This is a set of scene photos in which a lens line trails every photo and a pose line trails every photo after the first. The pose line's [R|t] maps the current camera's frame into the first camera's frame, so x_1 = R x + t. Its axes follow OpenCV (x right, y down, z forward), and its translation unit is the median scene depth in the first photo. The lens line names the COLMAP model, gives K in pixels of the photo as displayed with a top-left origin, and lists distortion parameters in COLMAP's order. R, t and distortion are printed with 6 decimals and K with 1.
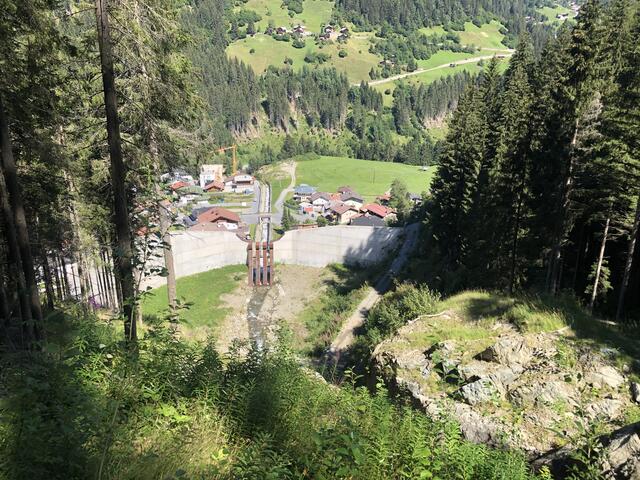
lens RADIAL K [[543.4, 0, 320.0], [0, 543.4, 240.0], [0, 0, 1]] dist [0.038997, -0.007723]
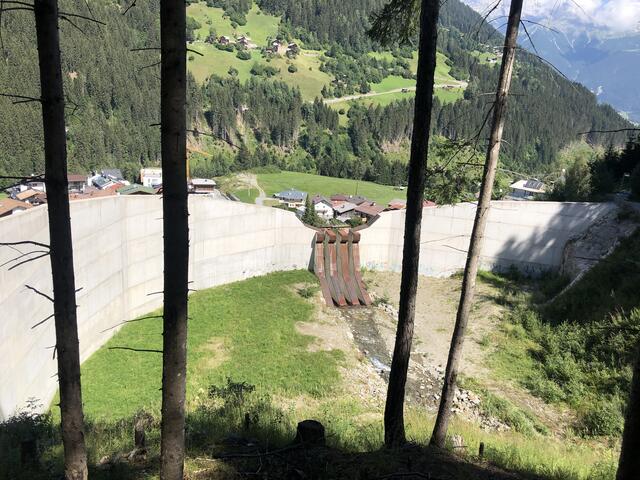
lens RADIAL K [[543.4, 0, 320.0], [0, 543.4, 240.0], [0, 0, 1]] dist [0.038997, -0.007723]
pose [[0.987272, 0.022119, 0.157492, -0.052924], [-0.010542, 0.997205, -0.073965, 0.013774], [-0.158688, 0.071363, 0.984746, 0.114151]]
